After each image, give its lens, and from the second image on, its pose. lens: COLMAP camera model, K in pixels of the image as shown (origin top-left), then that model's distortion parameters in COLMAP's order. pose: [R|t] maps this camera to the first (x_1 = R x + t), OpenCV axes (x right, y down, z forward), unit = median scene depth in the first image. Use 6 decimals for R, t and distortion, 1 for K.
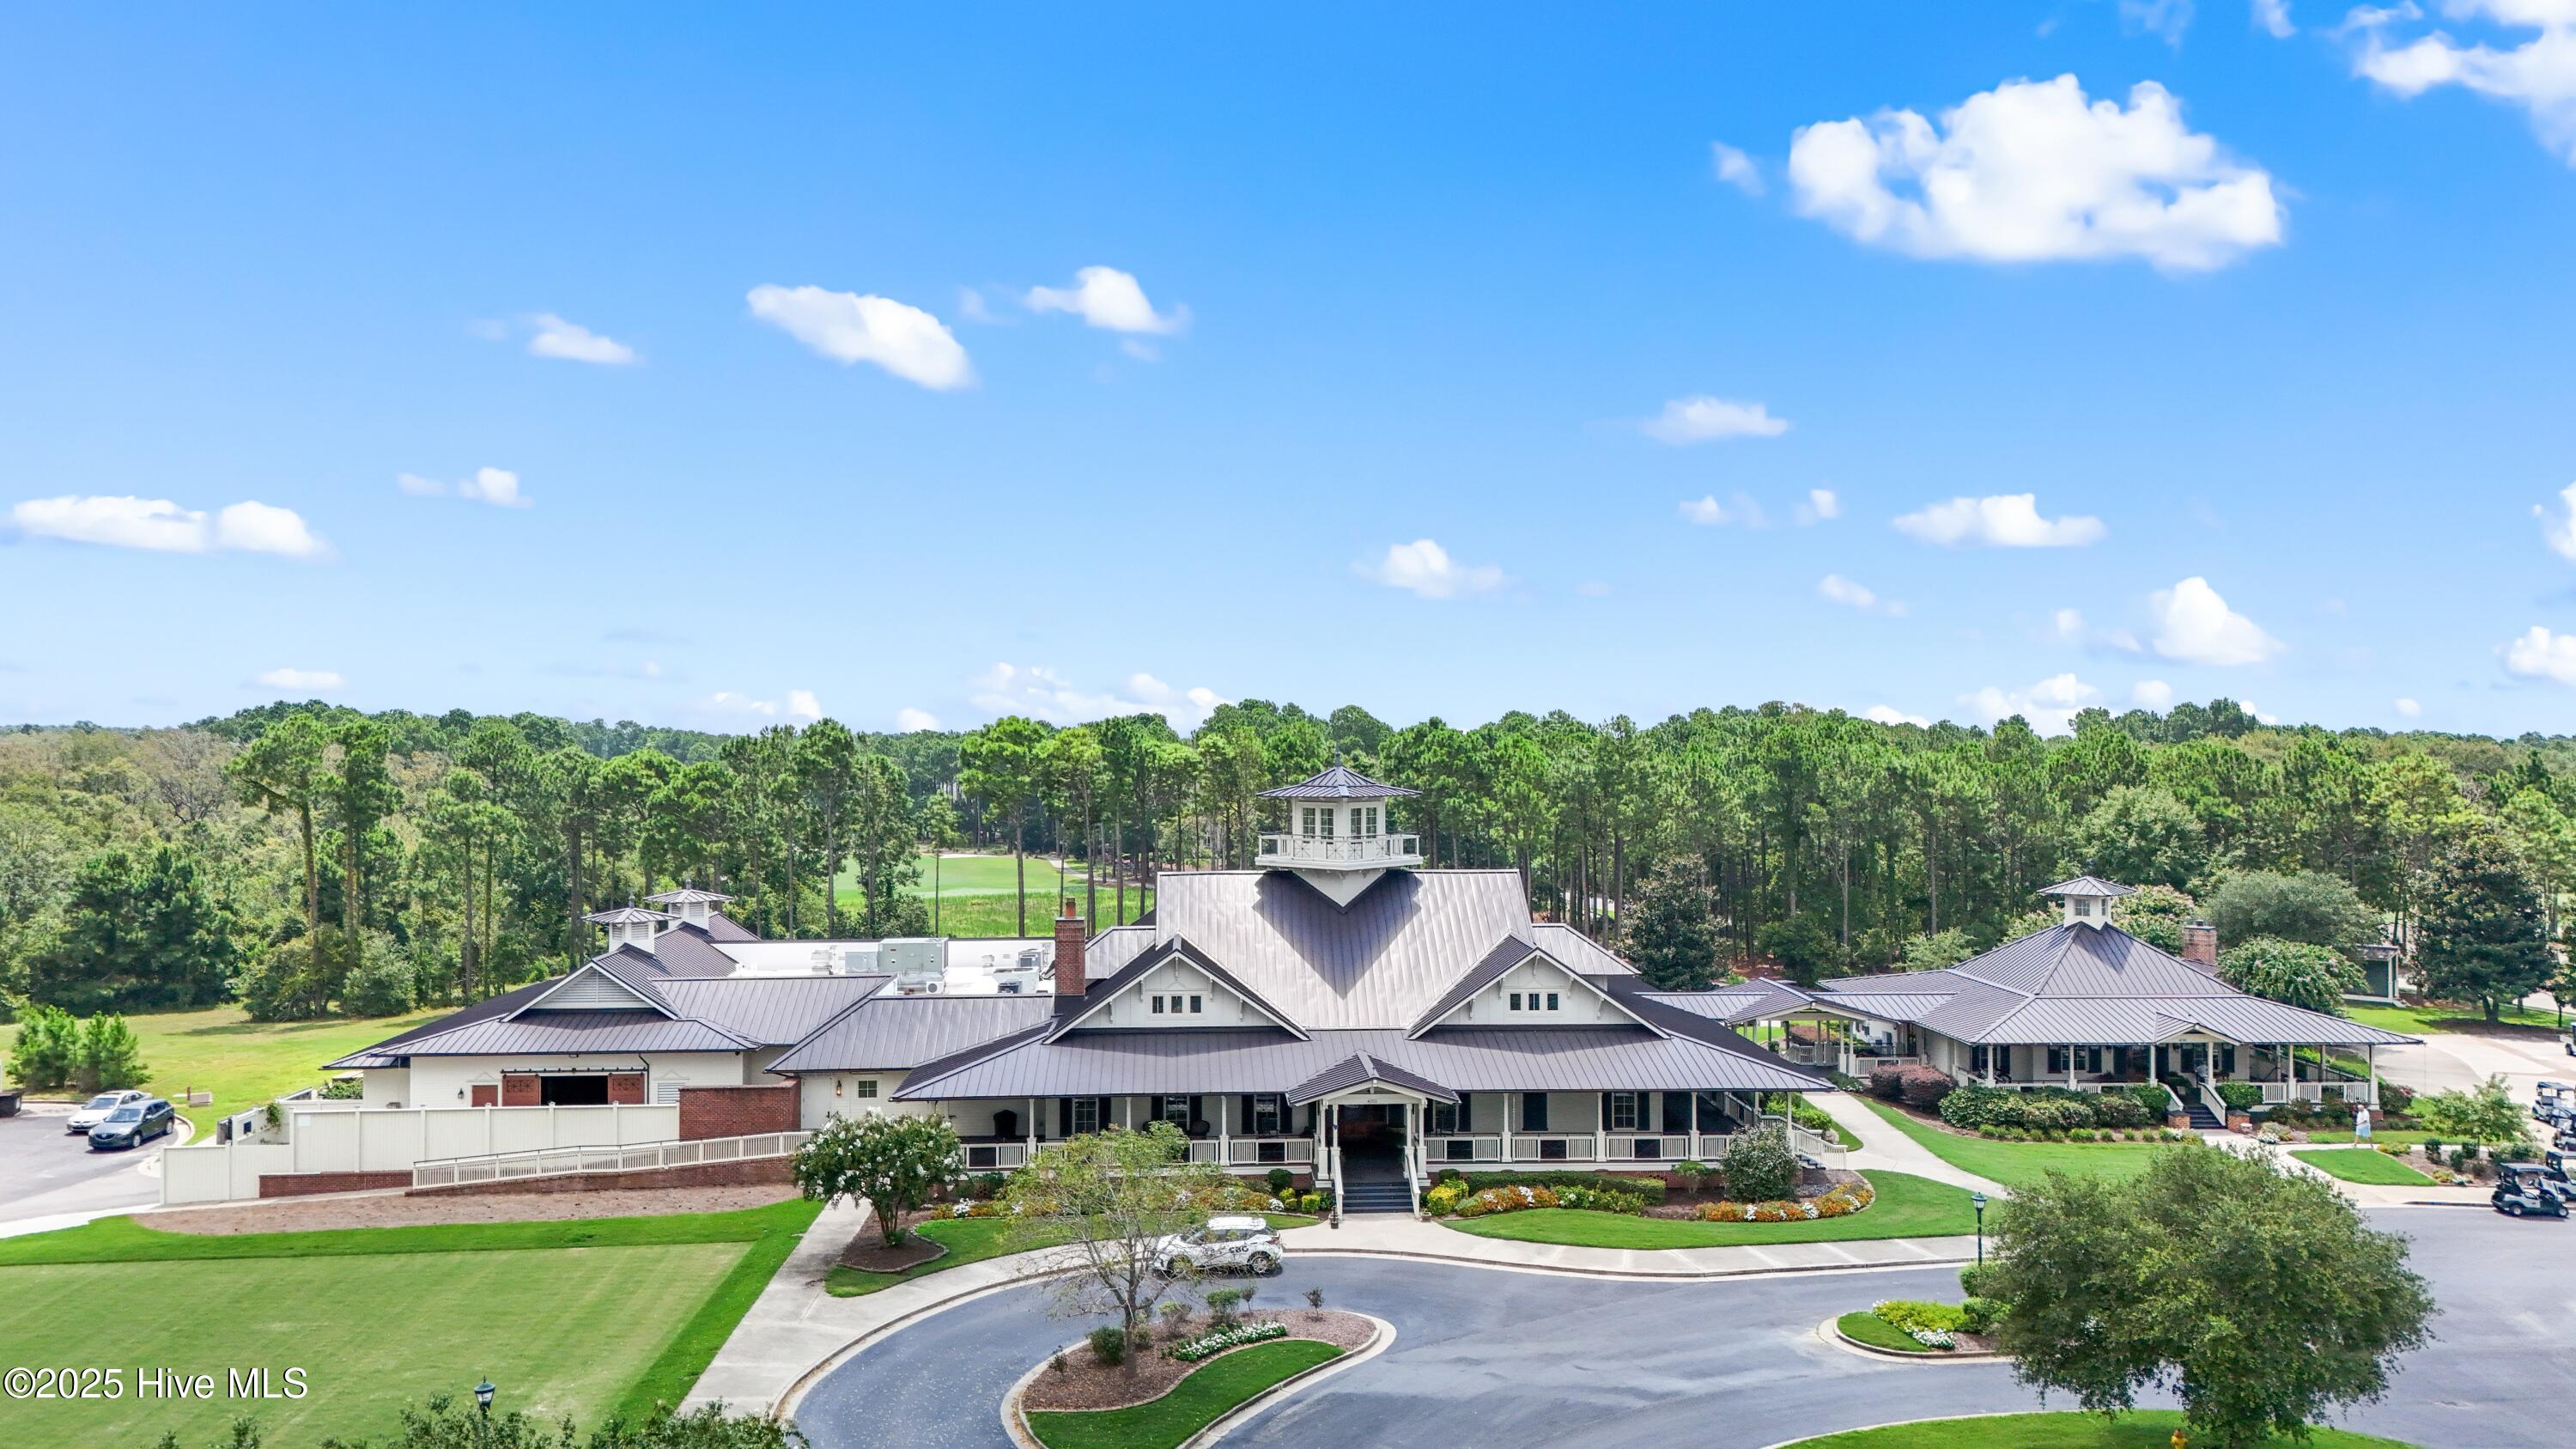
lens RADIAL K [[1897.7, 0, 1300.2], [0, 1897.7, 739.7], [0, 0, 1]] dist [0.094134, -0.090480]
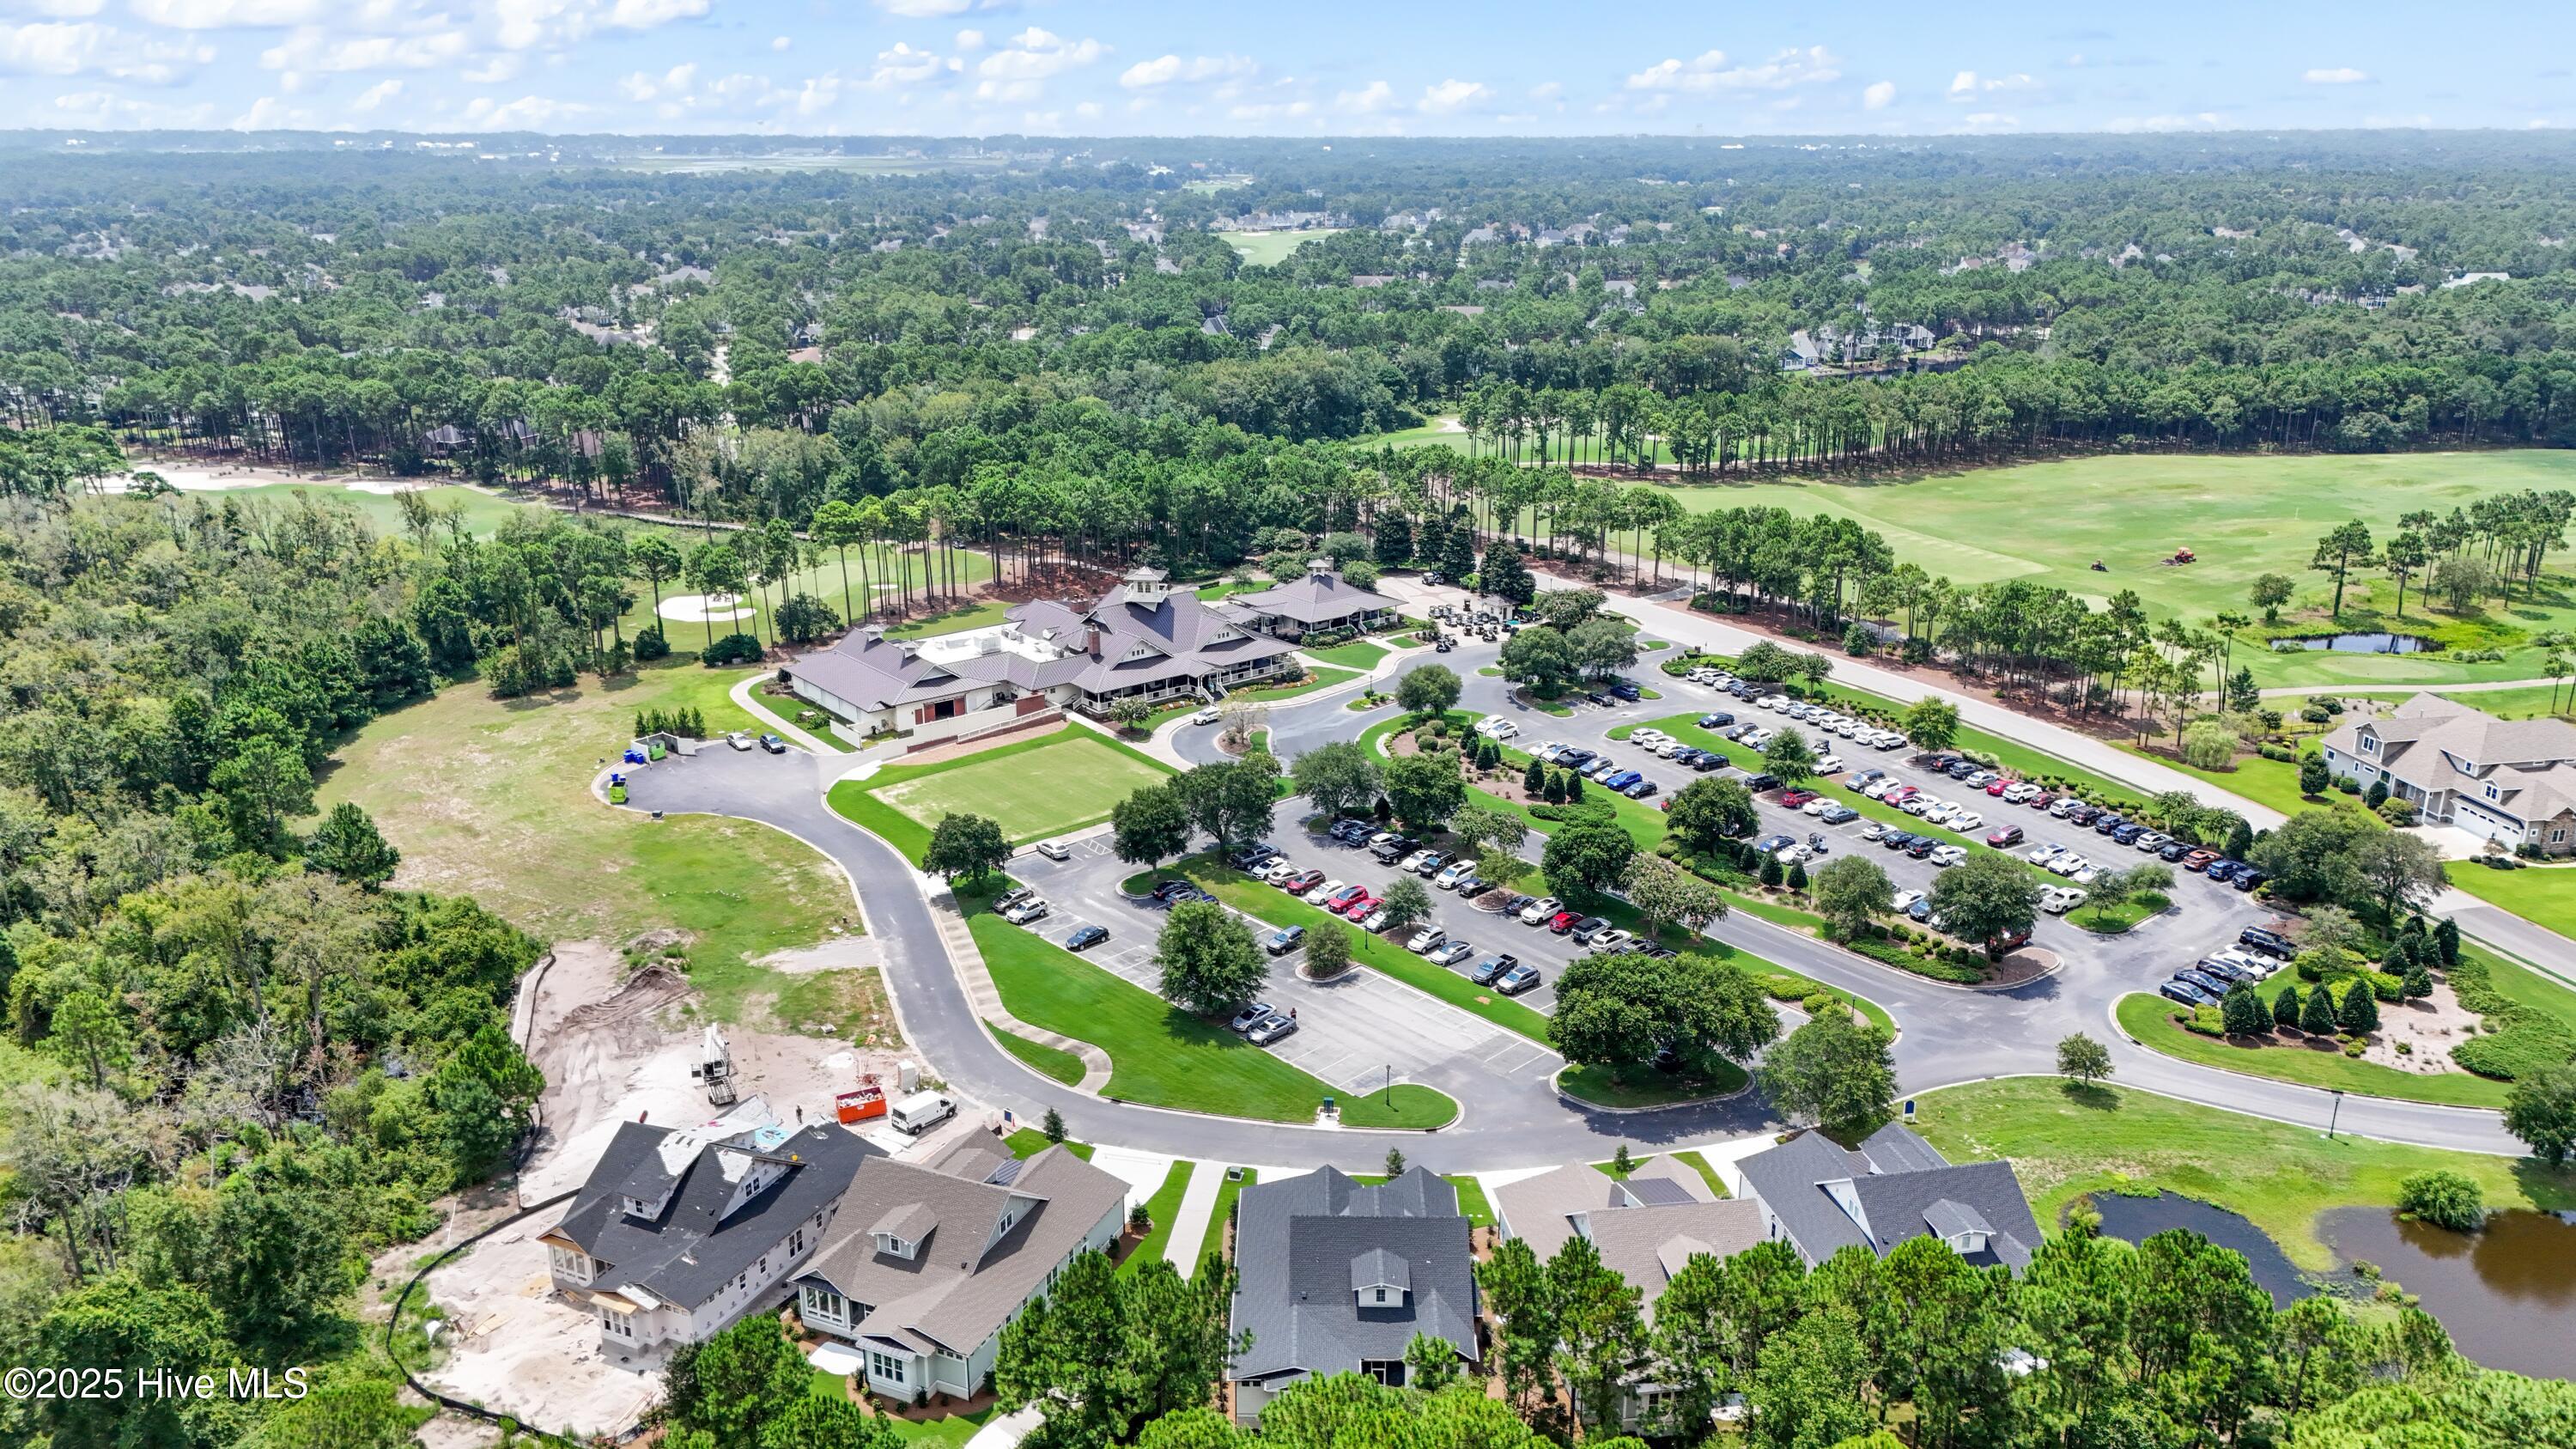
lens RADIAL K [[1897.7, 0, 1300.2], [0, 1897.7, 739.7], [0, 0, 1]] dist [0.094134, -0.090480]
pose [[0.815652, -0.181816, 0.549231, -1.525253], [0.001041, 0.949795, 0.312871, -0.687875], [-0.578542, -0.254622, 0.774892, -1.629624]]
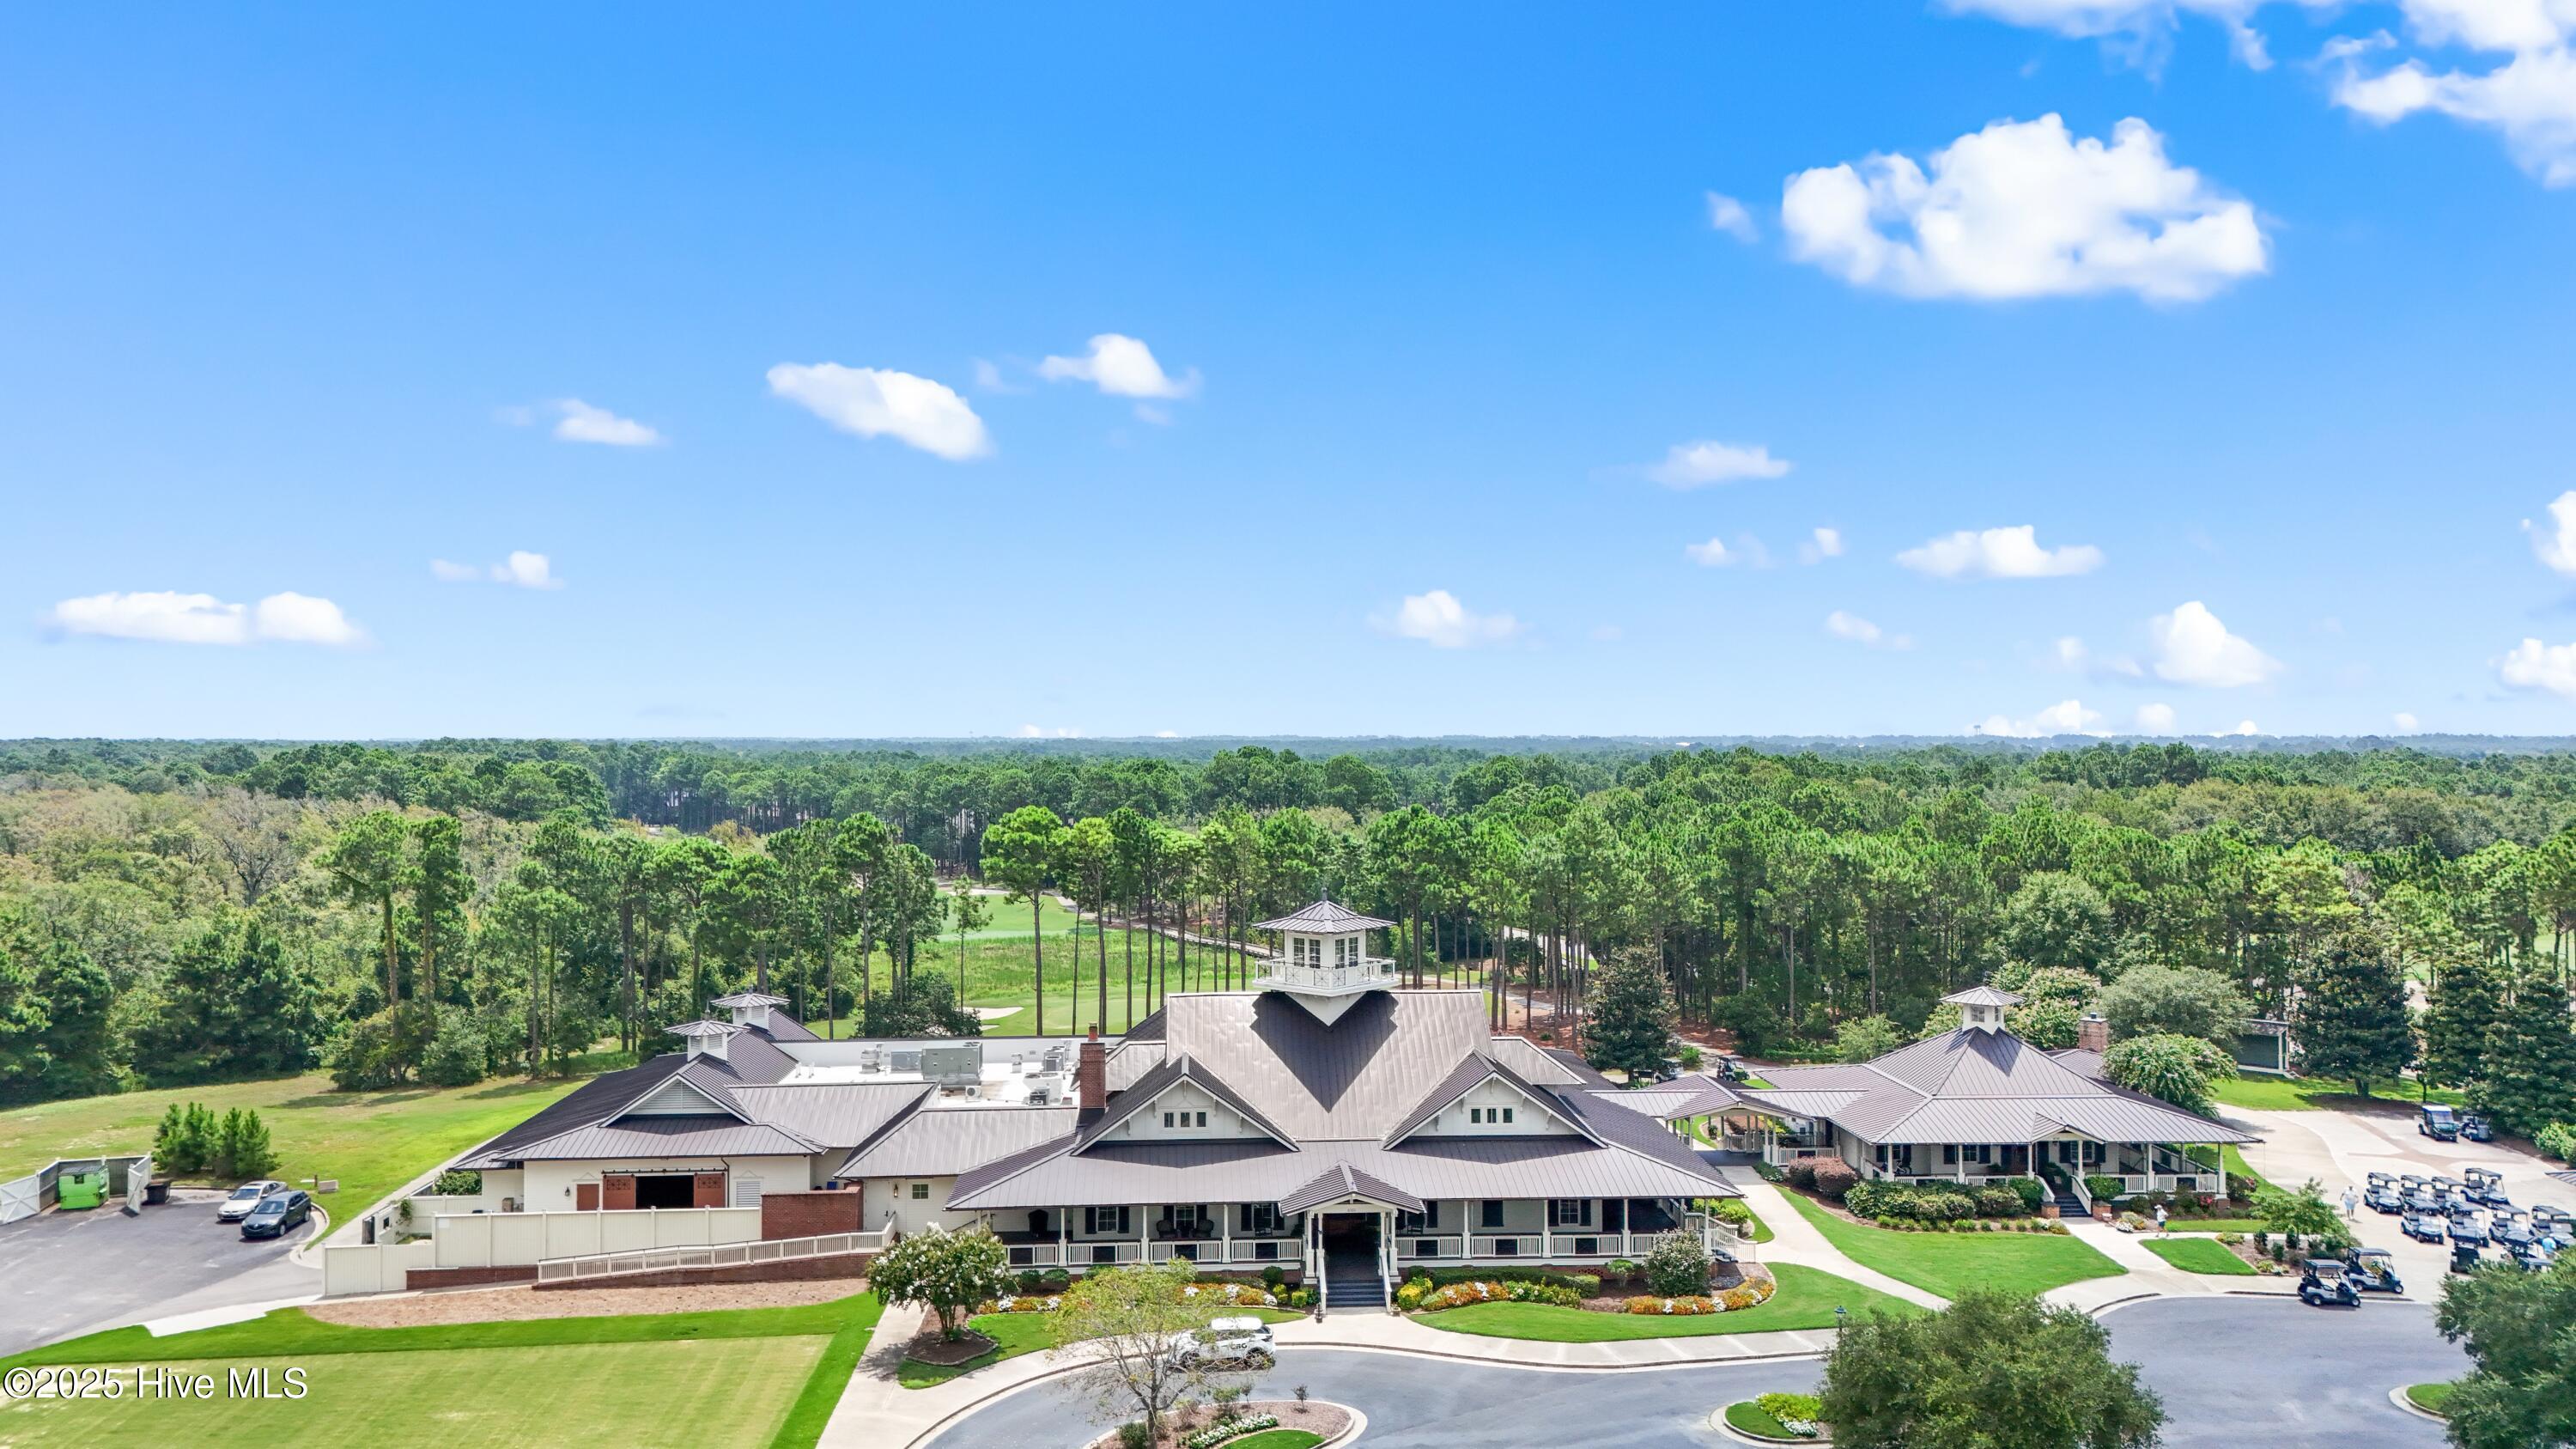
lens RADIAL K [[1897.7, 0, 1300.2], [0, 1897.7, 739.7], [0, 0, 1]] dist [0.094134, -0.090480]
pose [[0.999998, -0.001866, 0.000726, 0.004625], [0.001865, 0.999997, 0.001639, -0.085406], [-0.000729, -0.001638, 0.999998, -0.151175]]
